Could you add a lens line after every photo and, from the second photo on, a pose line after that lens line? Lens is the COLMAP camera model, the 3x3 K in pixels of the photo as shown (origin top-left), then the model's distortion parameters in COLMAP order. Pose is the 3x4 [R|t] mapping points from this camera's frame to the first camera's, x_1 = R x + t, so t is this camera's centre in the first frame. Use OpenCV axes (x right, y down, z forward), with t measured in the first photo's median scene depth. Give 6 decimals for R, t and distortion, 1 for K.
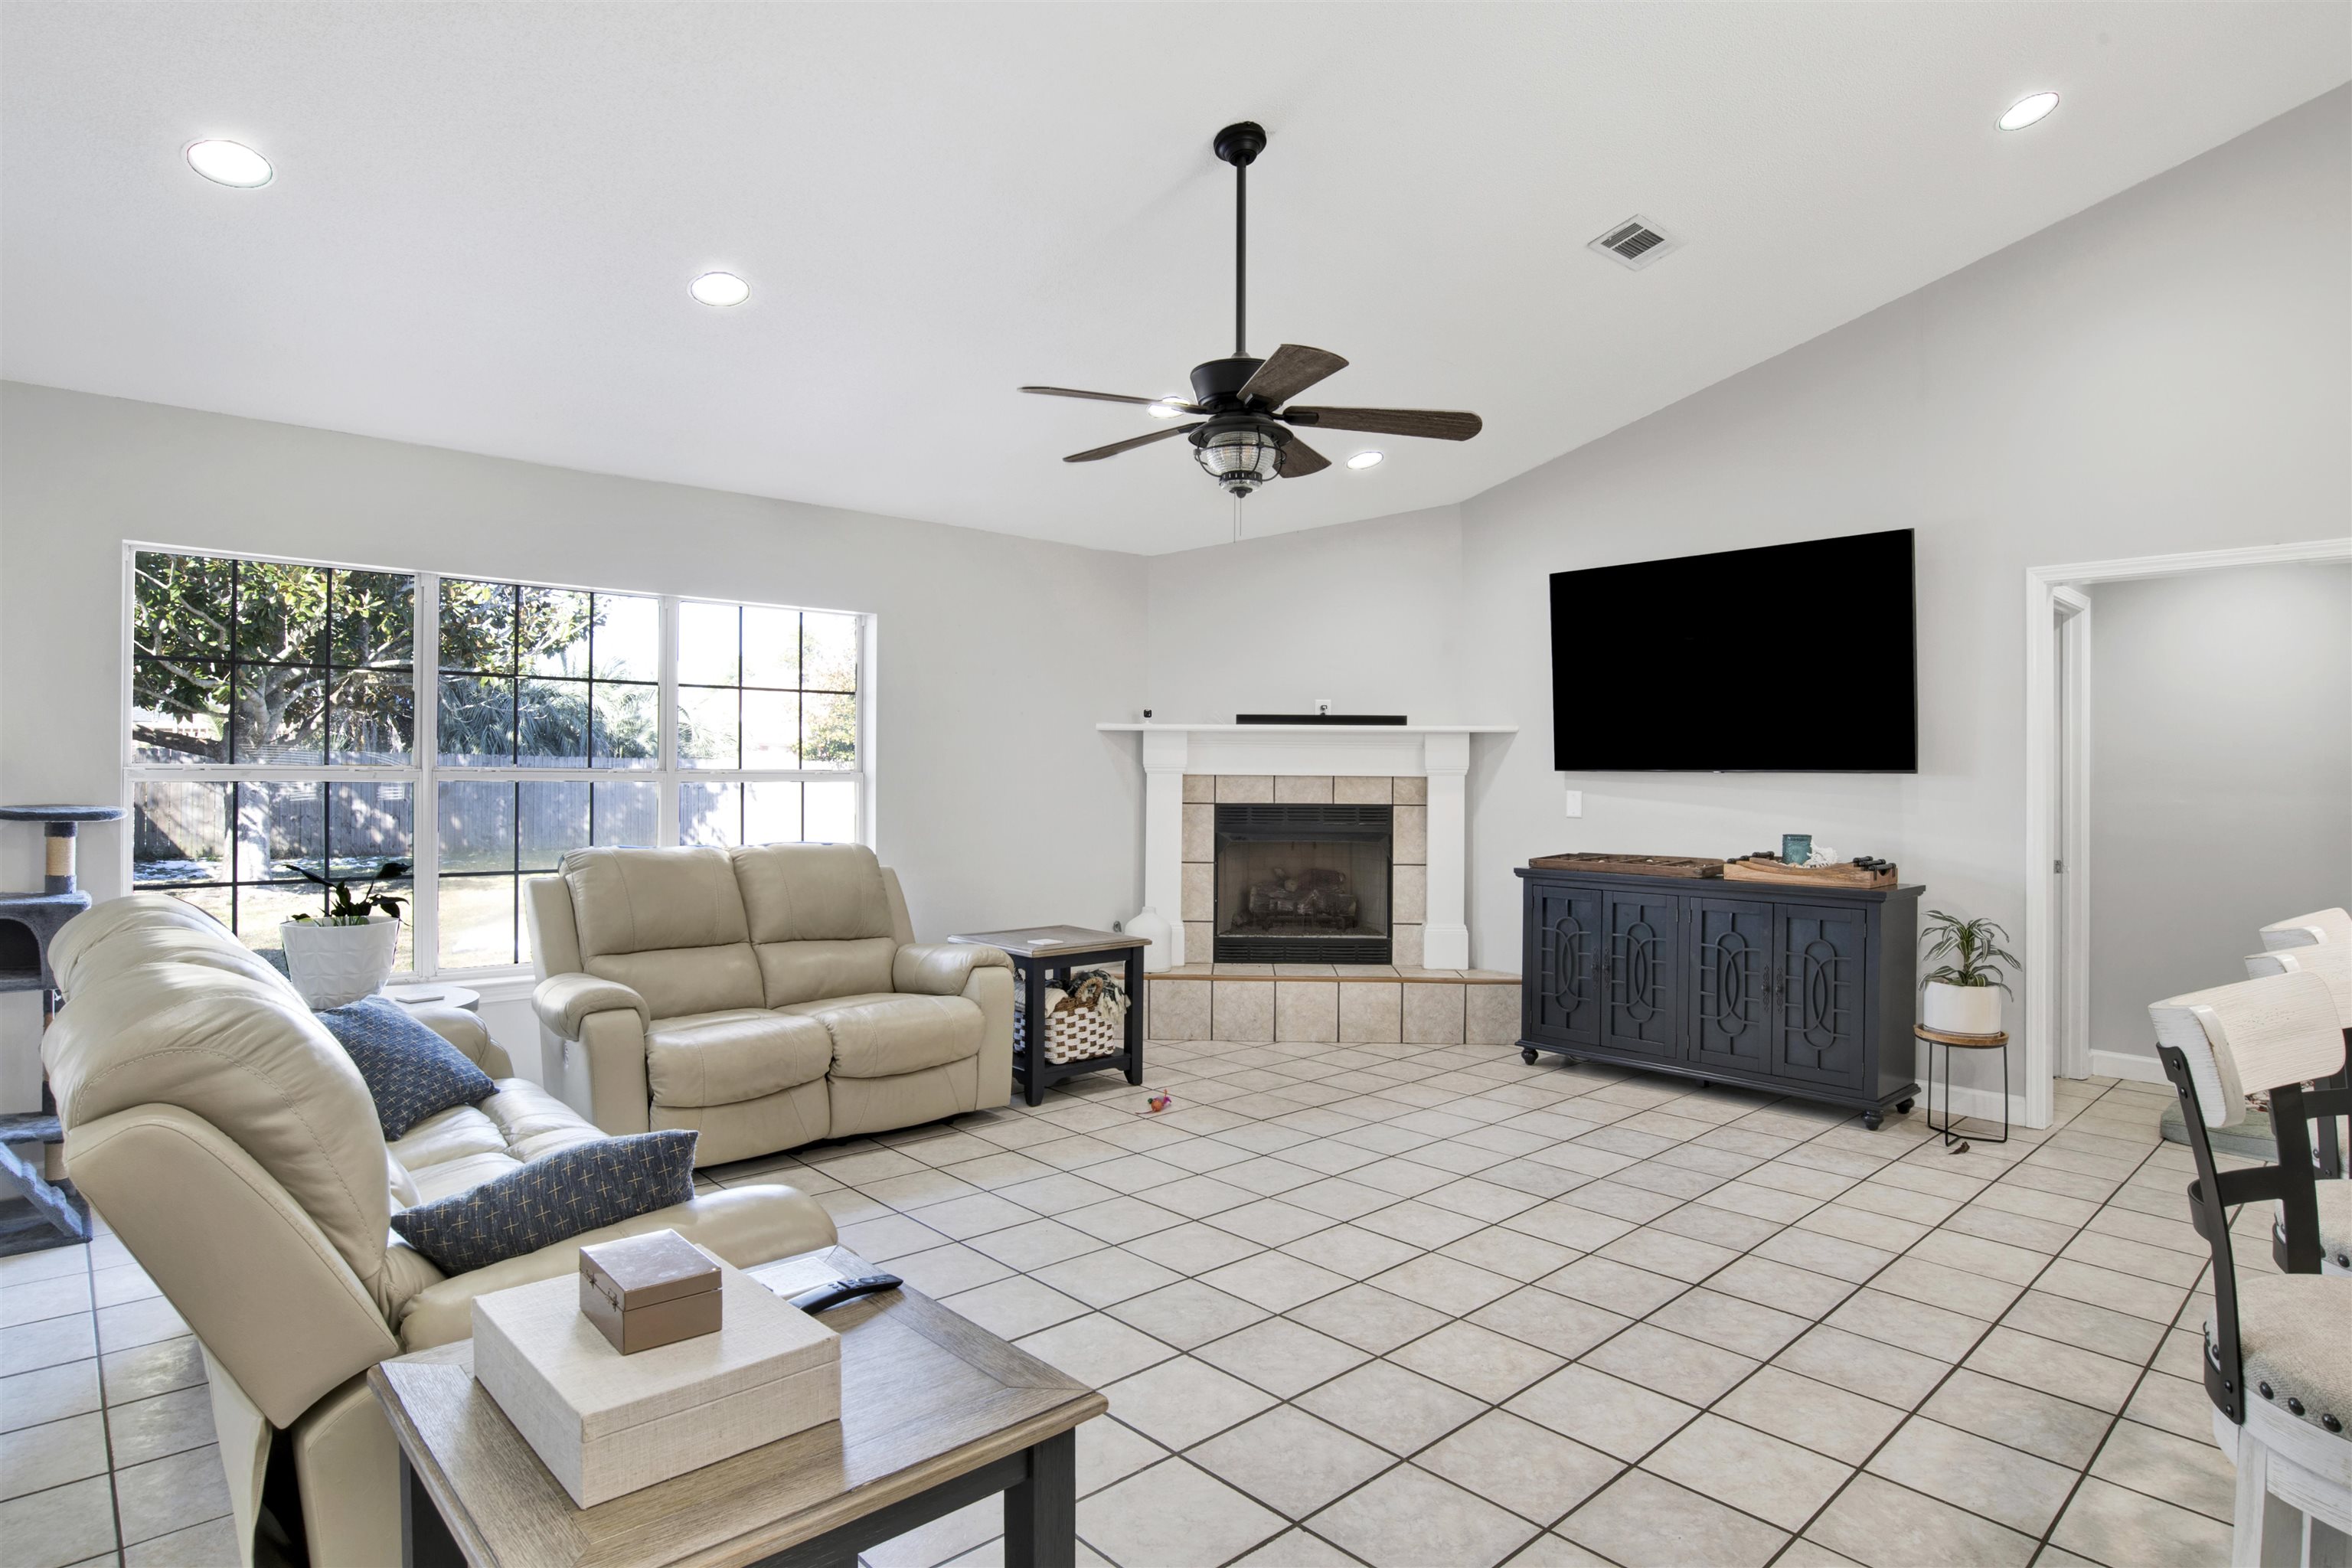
lens RADIAL K [[1270.8, 0, 1166.3], [0, 1270.8, 764.0], [0, 0, 1]] dist [-0.069819, 0.029239]
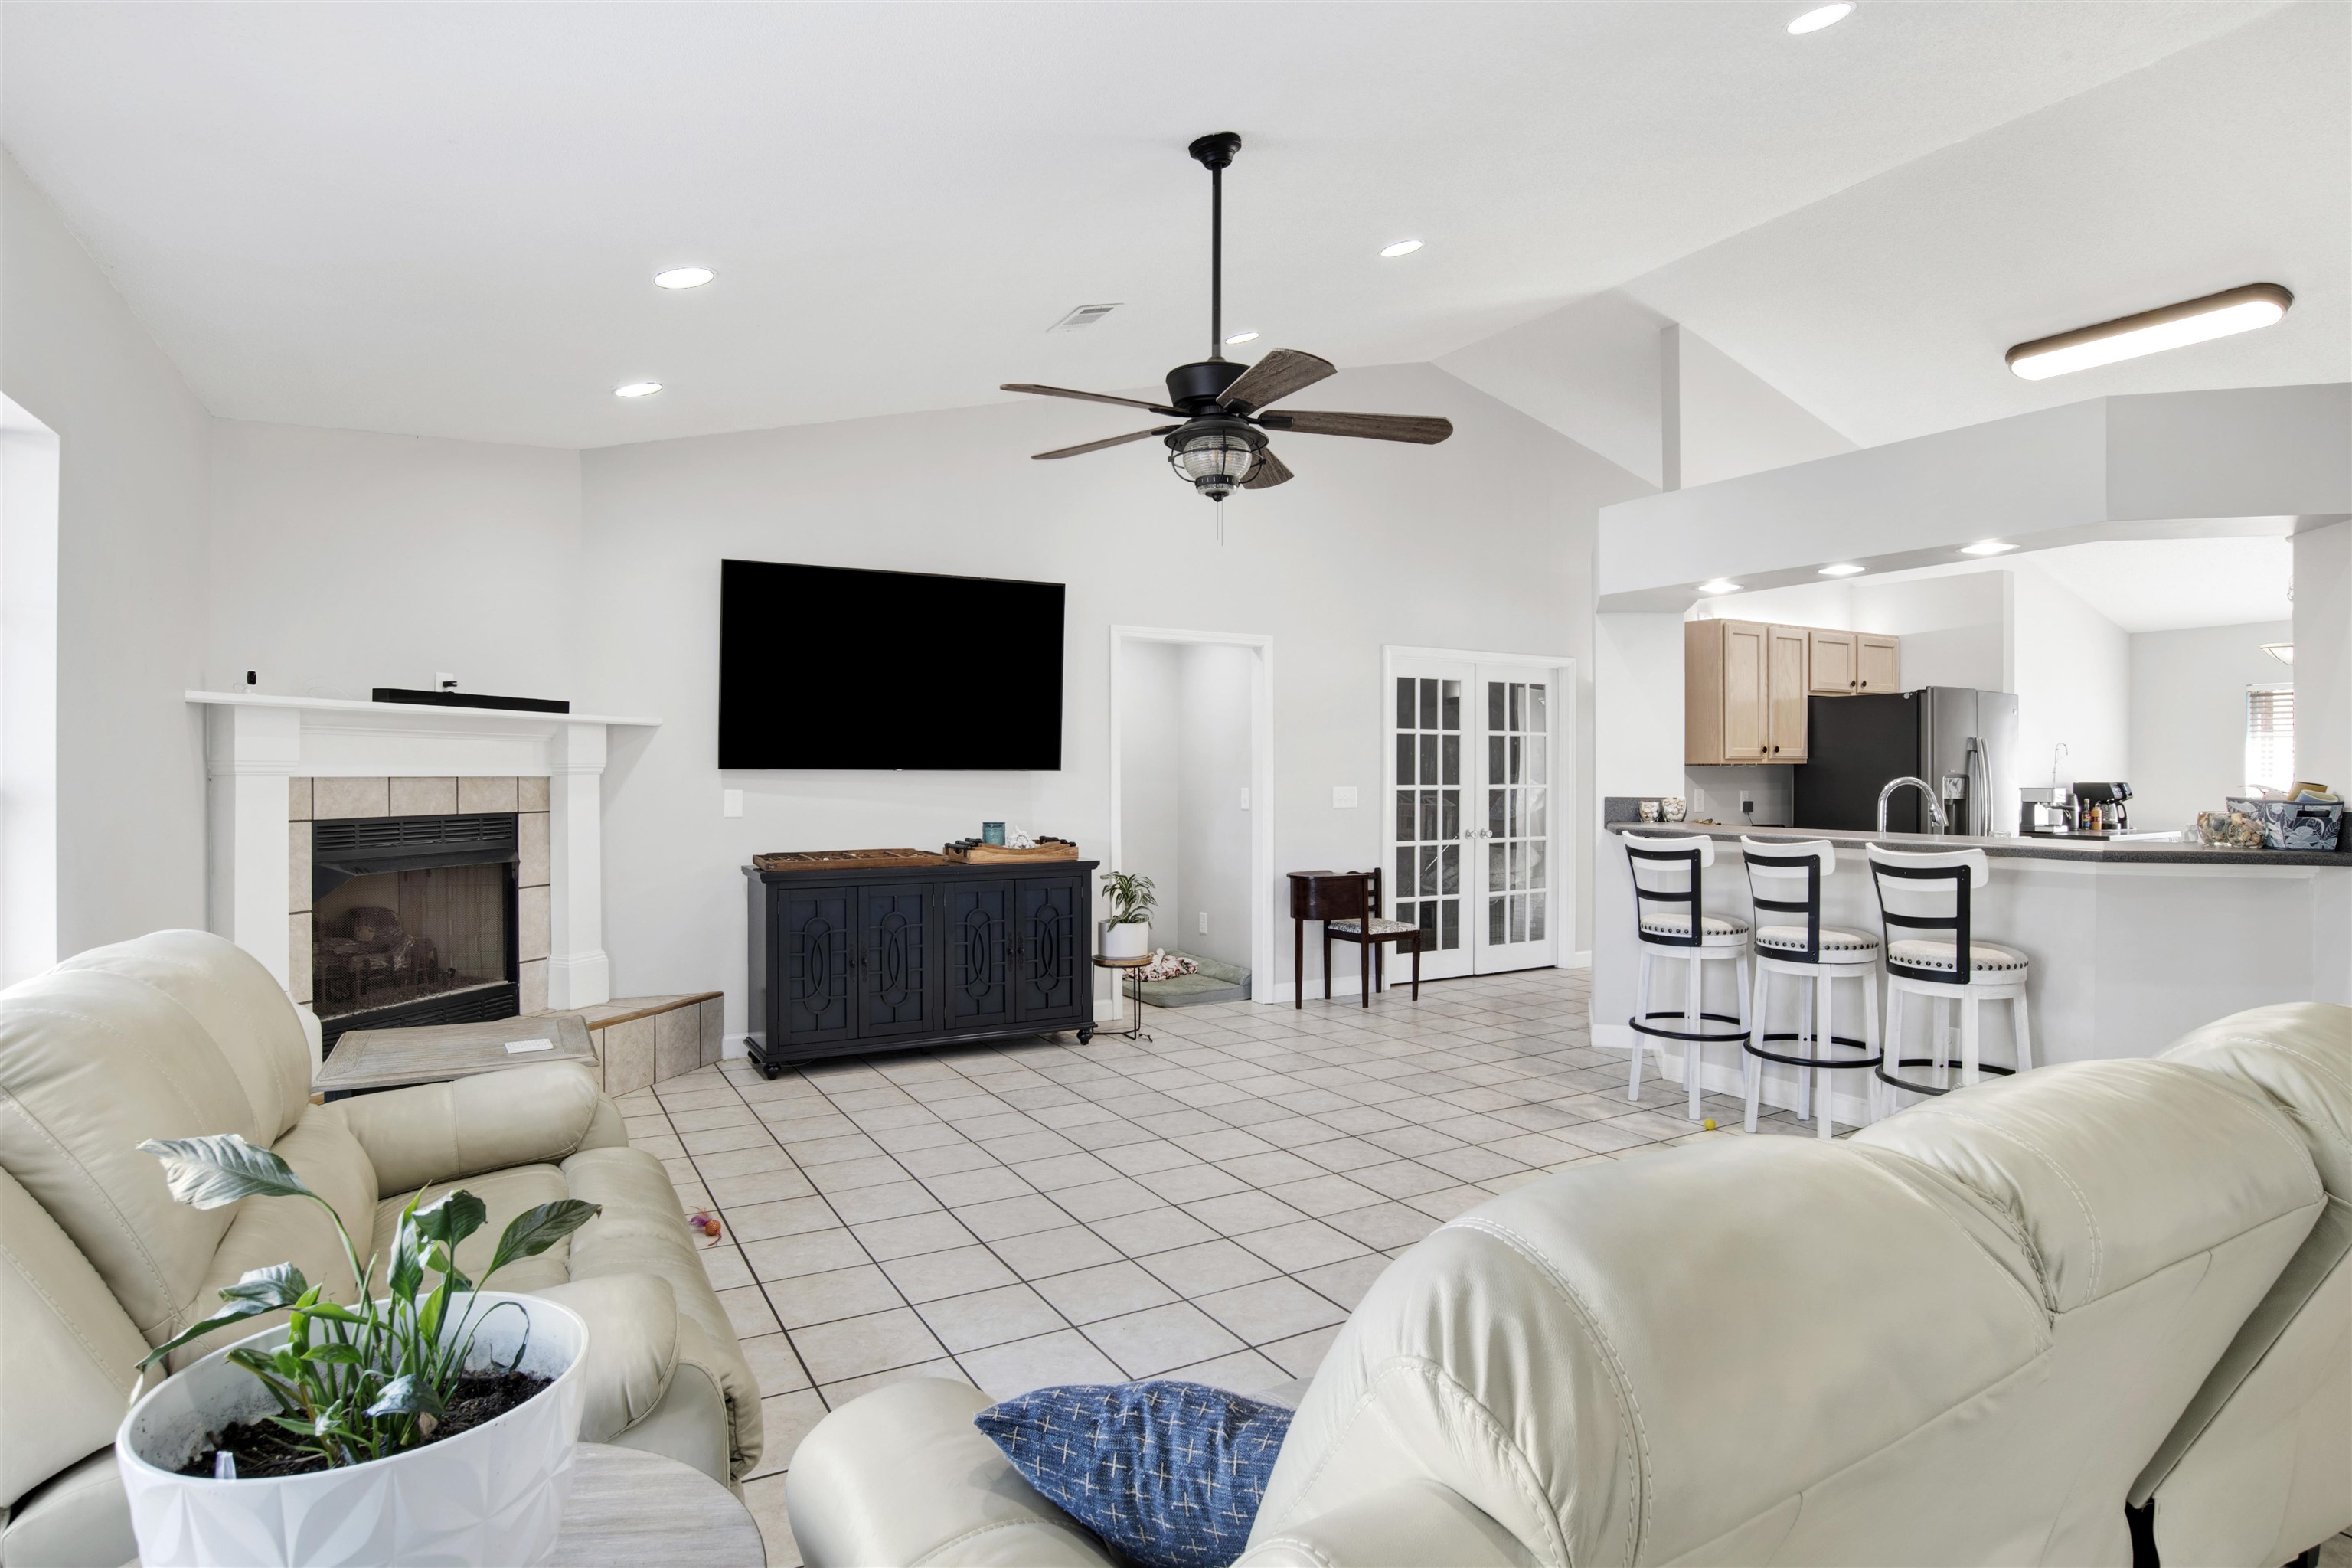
lens RADIAL K [[1270.8, 0, 1166.3], [0, 1270.8, 764.0], [0, 0, 1]] dist [-0.069819, 0.029239]
pose [[0.213203, -0.000543, 0.977008, -0.641459], [-0.007243, 0.999971, 0.002136, -0.003299], [-0.976981, -0.007532, 0.213193, 0.570169]]
